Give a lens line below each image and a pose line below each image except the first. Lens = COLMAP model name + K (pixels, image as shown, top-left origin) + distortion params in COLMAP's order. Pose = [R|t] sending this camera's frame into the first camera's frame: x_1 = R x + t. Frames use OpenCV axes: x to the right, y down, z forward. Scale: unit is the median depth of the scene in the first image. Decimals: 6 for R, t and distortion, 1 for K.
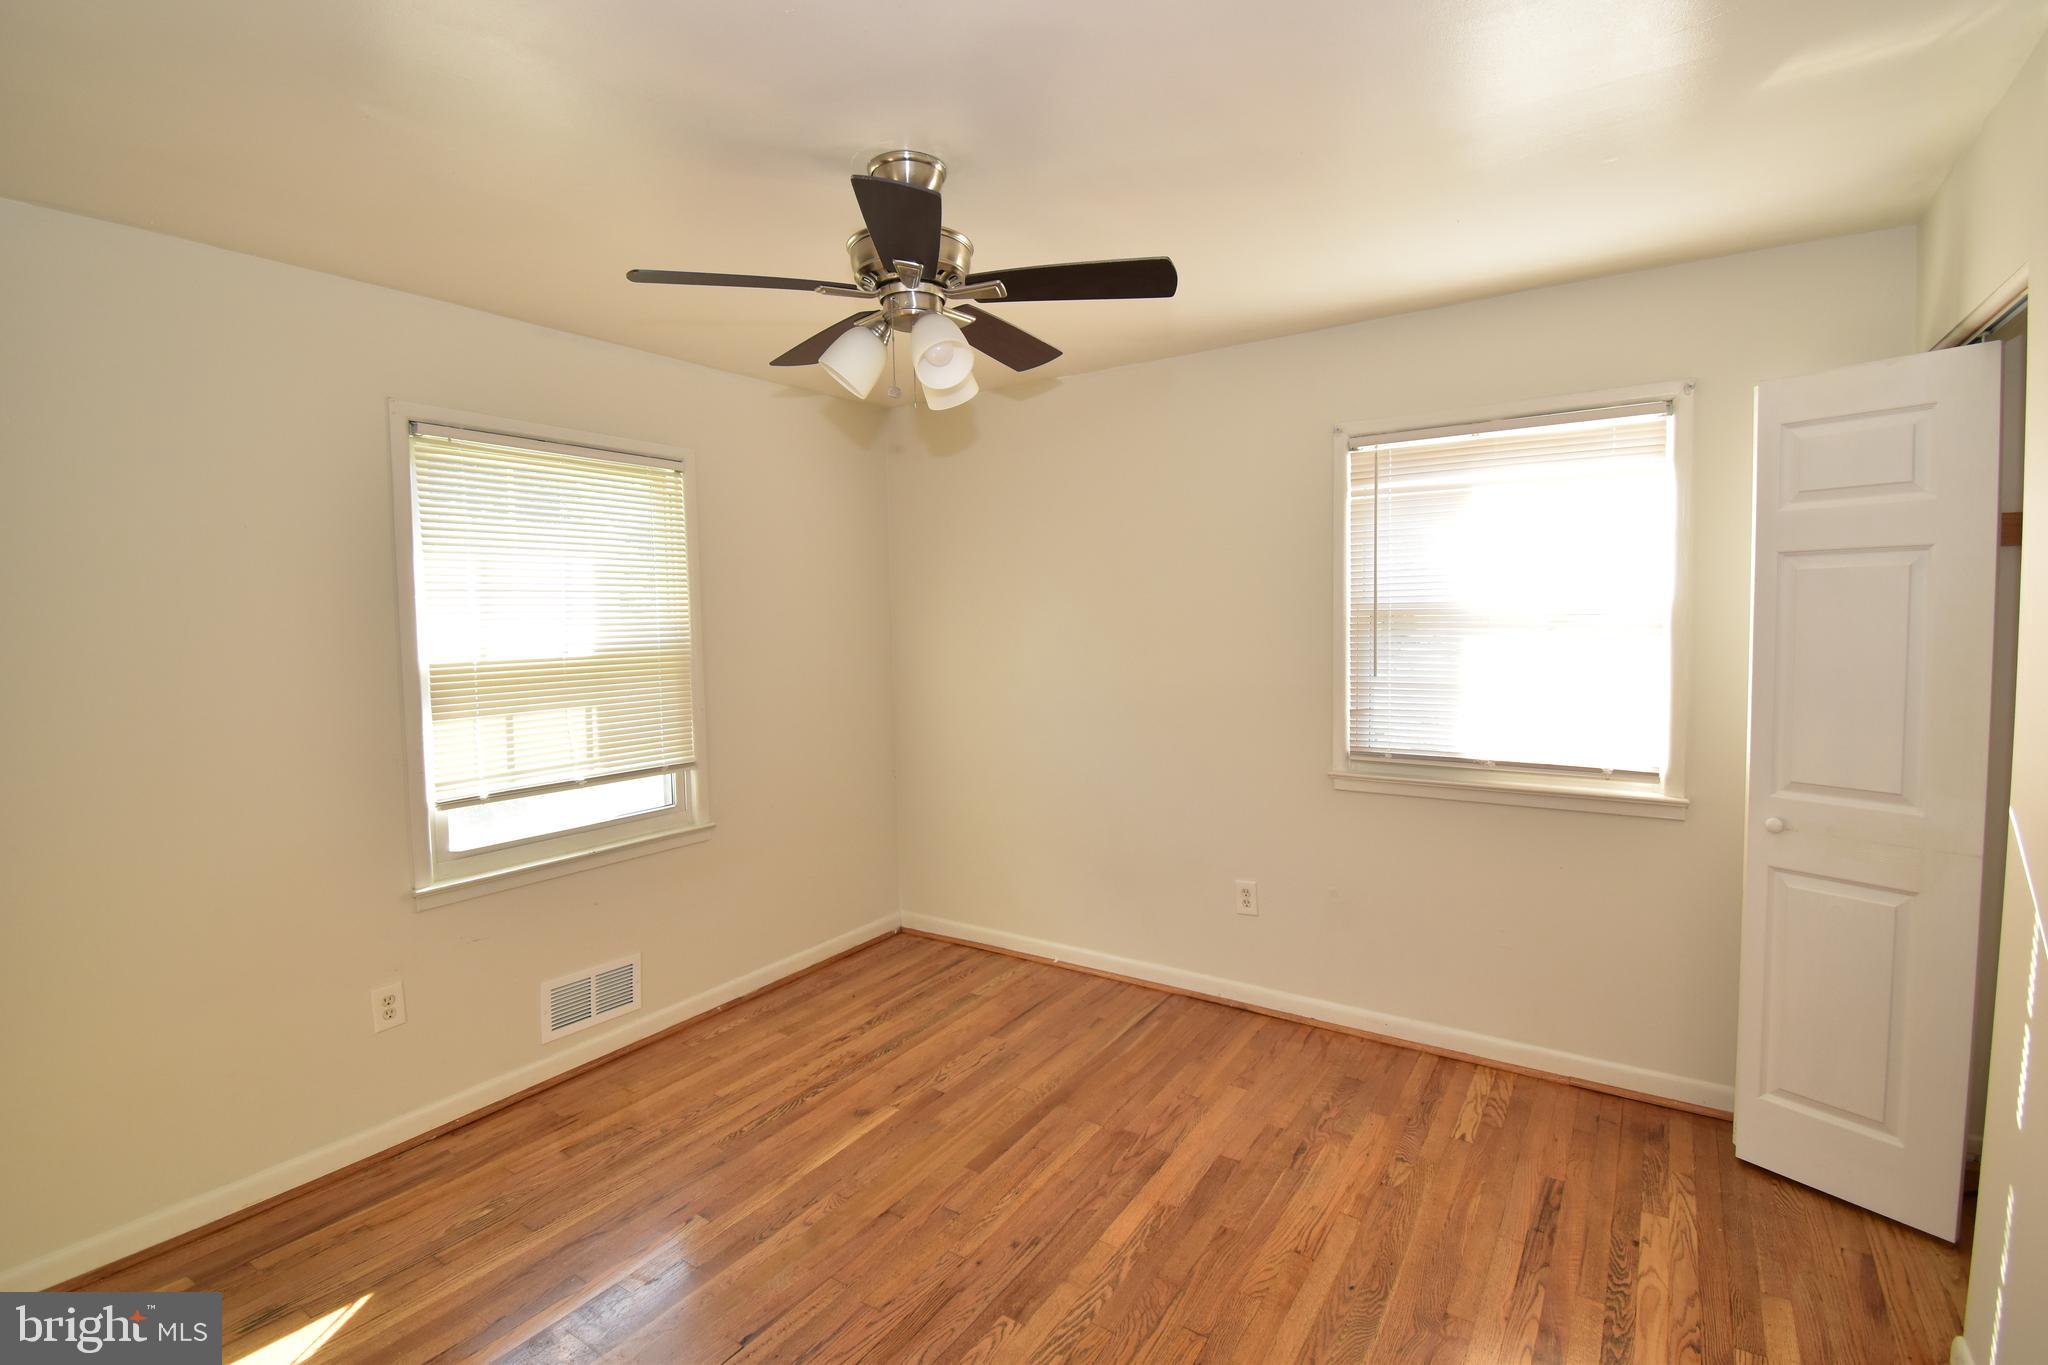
lens RADIAL K [[905.5, 0, 1034.0], [0, 905.5, 668.0], [0, 0, 1]] dist [0.014429, -0.023038]
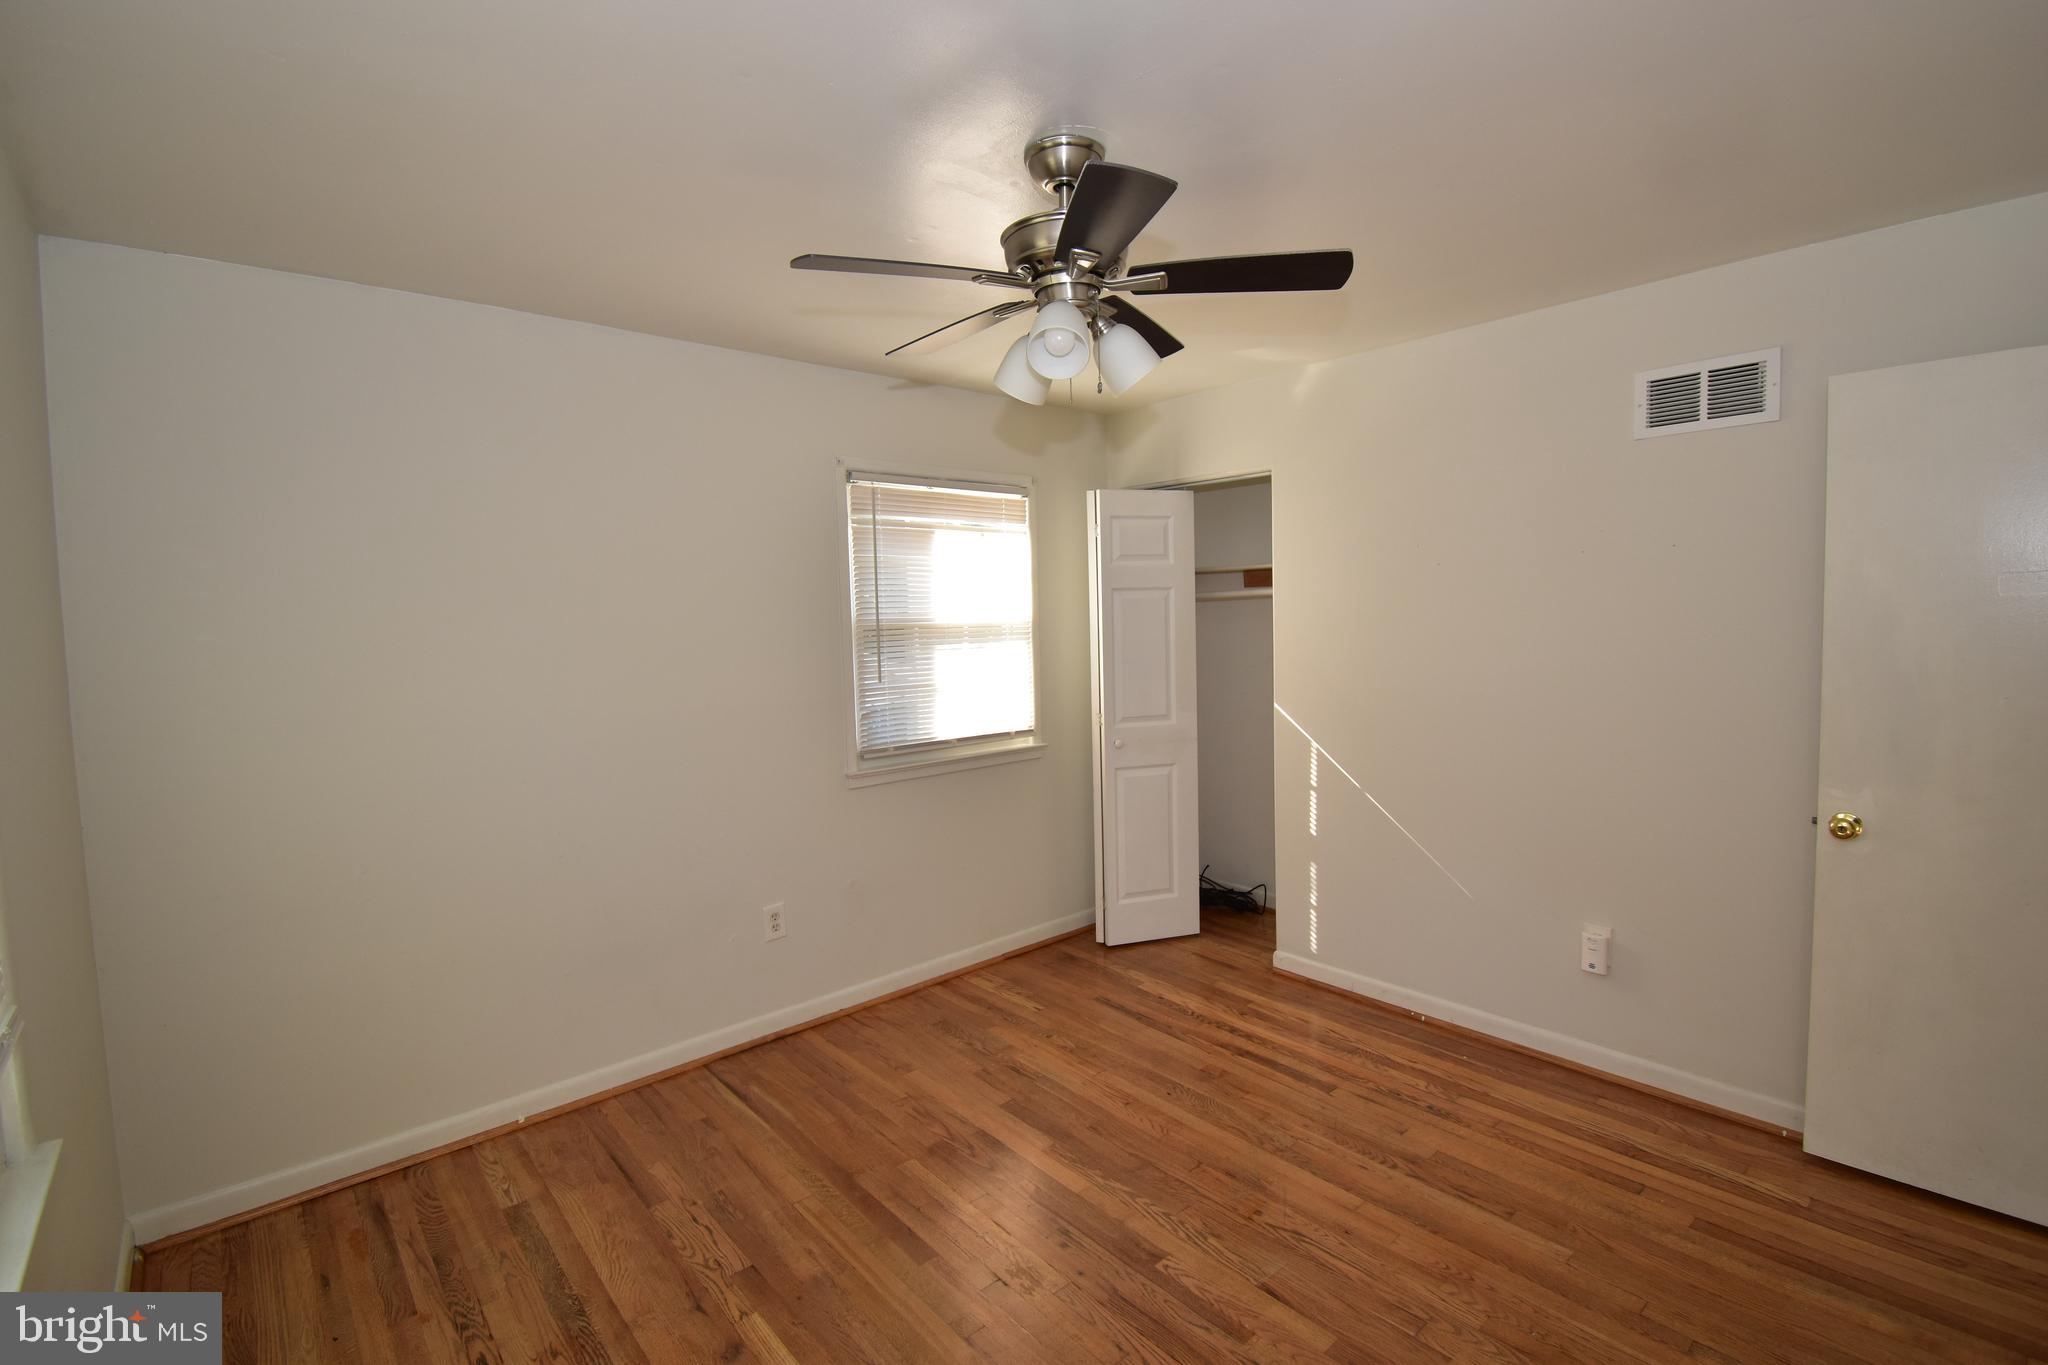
lens RADIAL K [[905.5, 0, 1034.0], [0, 905.5, 668.0], [0, 0, 1]] dist [0.014429, -0.023038]
pose [[0.270877, -0.044565, 0.961582, -0.739433], [0.079460, 0.996554, 0.023802, -0.022354], [-0.959329, 0.069960, 0.273485, 0.542835]]
